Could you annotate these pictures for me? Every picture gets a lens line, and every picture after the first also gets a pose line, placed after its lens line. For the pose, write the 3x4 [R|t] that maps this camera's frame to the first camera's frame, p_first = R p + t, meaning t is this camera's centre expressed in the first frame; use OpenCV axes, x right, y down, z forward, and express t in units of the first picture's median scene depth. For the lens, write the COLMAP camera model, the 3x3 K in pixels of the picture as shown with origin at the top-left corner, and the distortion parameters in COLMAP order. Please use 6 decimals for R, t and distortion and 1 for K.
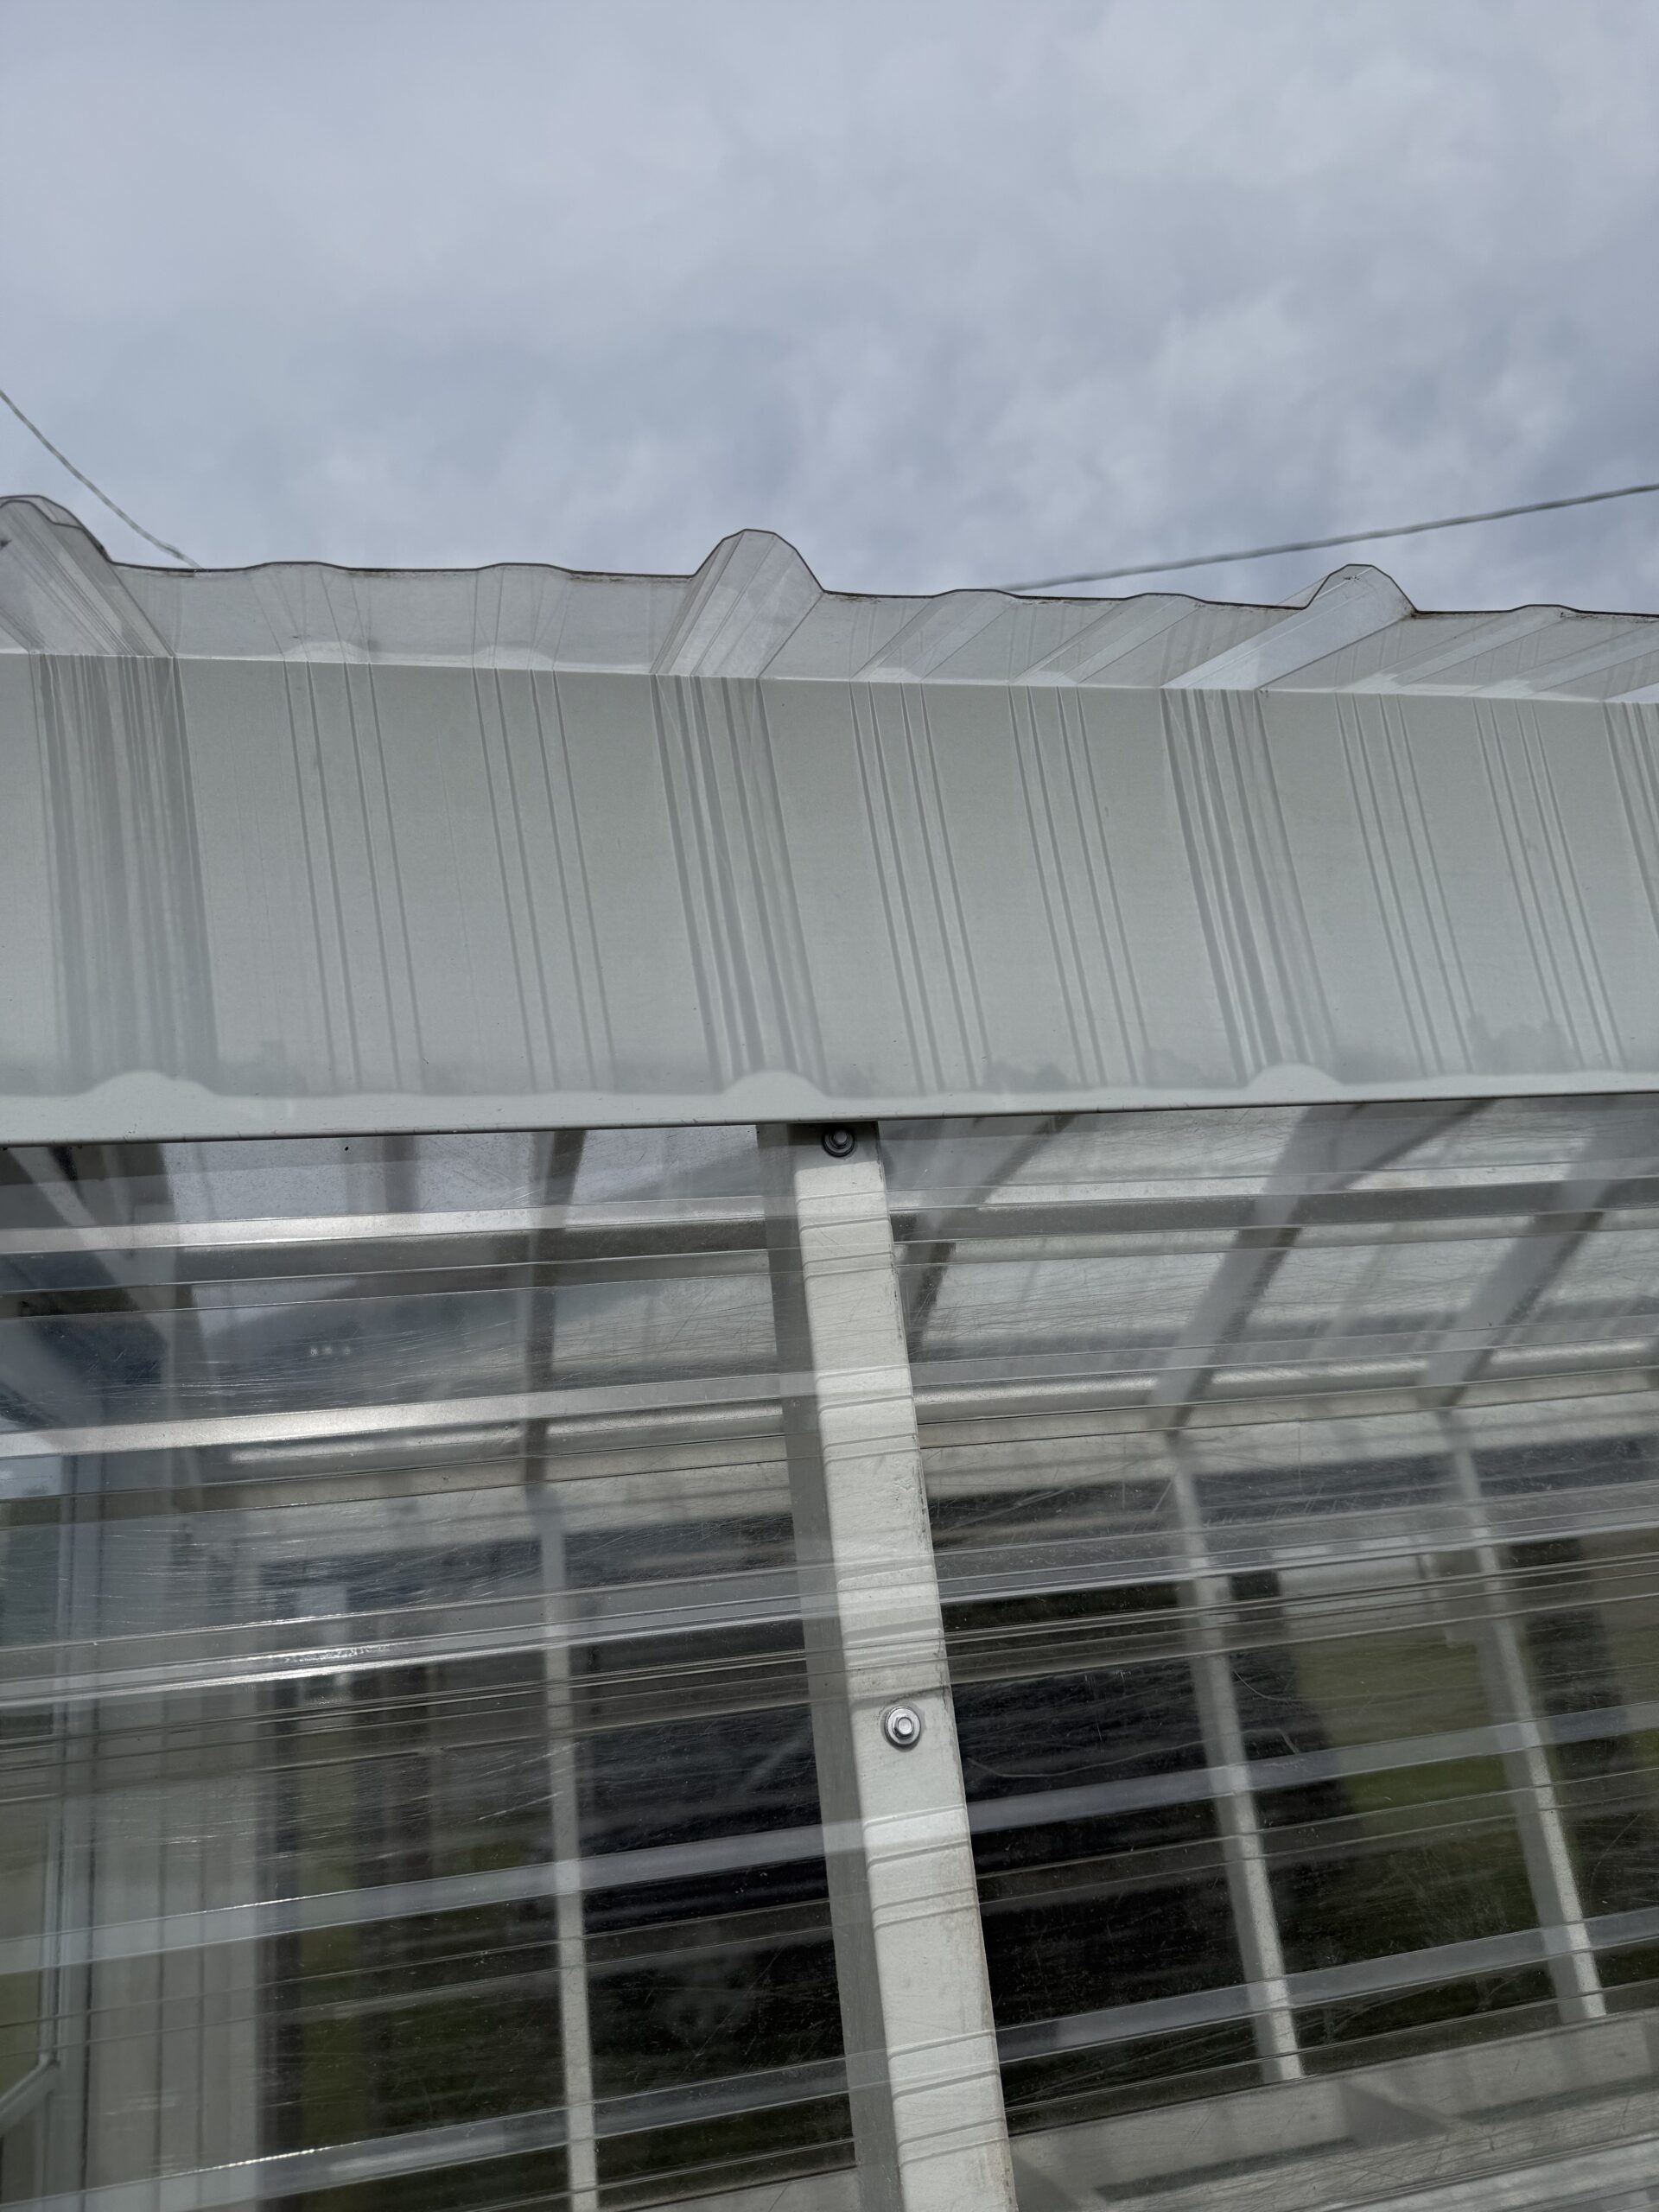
lens RADIAL K [[1559.4, 0, 828.9], [0, 1559.4, 1113.9], [0, 0, 1]] dist [0.038124, -0.050676]
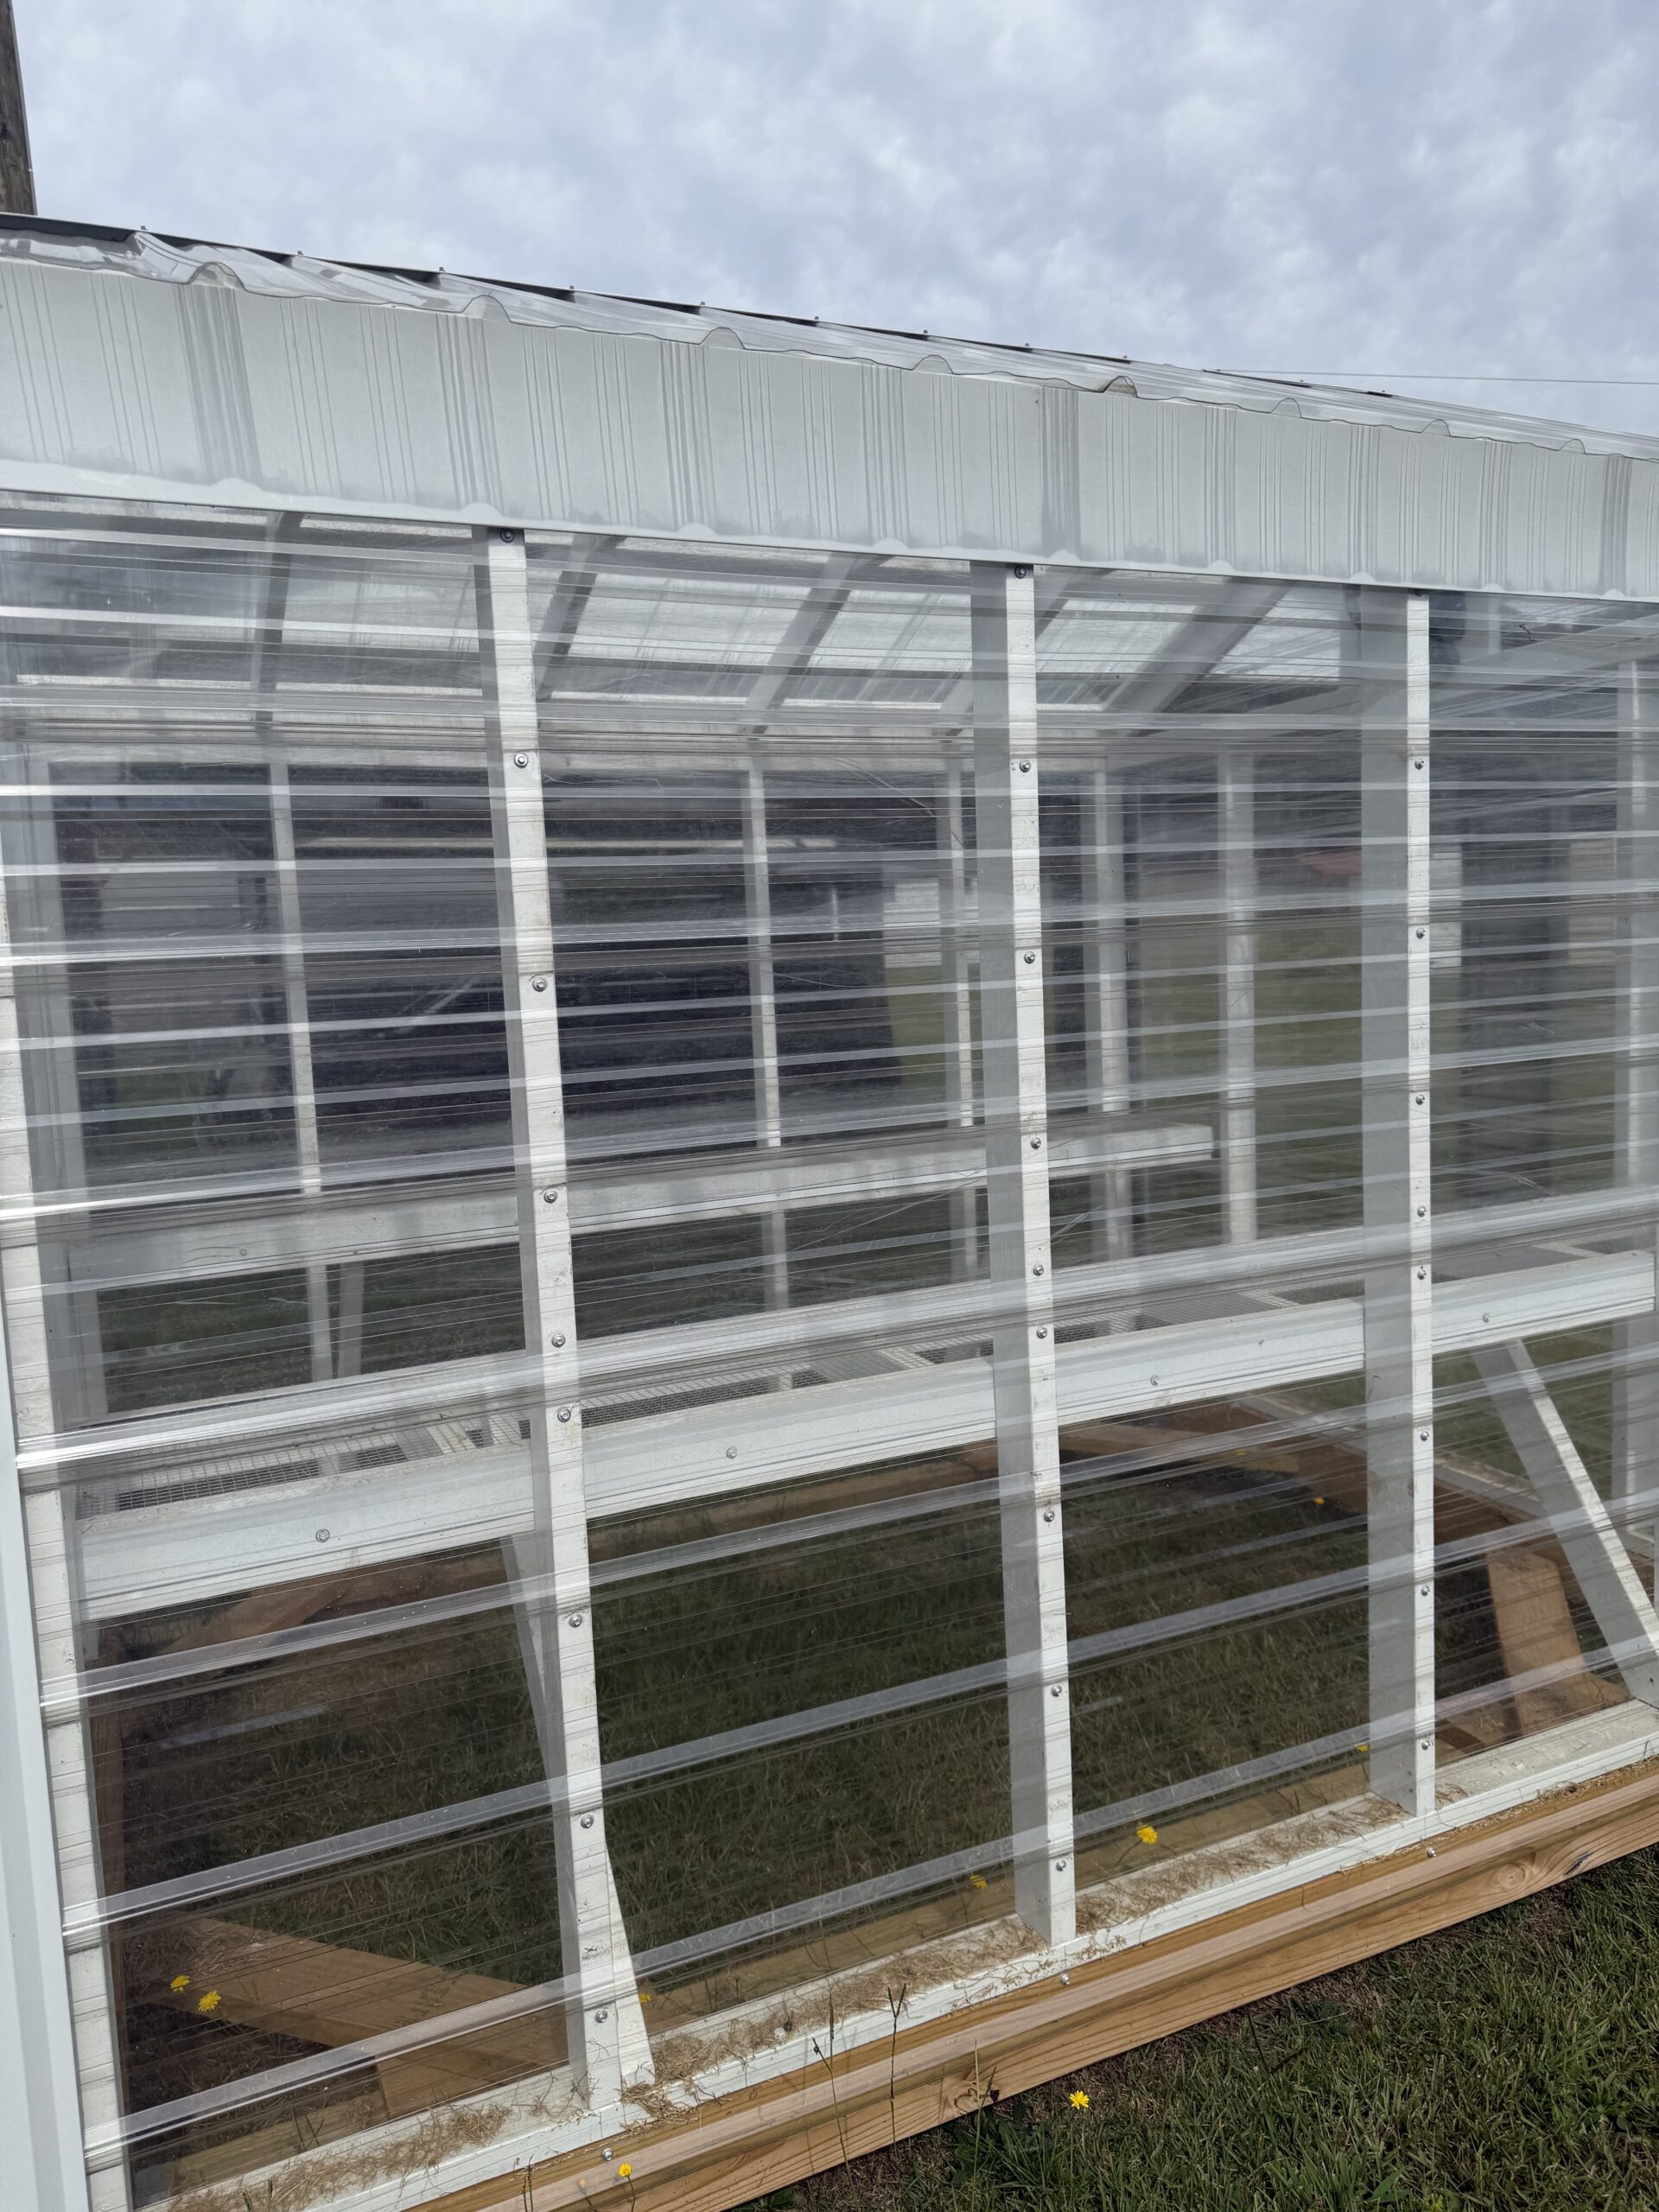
lens RADIAL K [[1559.4, 0, 806.9], [0, 1559.4, 1127.5], [0, 0, 1]] dist [0.038124, -0.050676]
pose [[0.976847, 0.042318, 0.209710, -0.011342], [-0.125071, 0.908245, 0.399311, -0.180466], [-0.173570, -0.416294, 0.892509, -1.676514]]
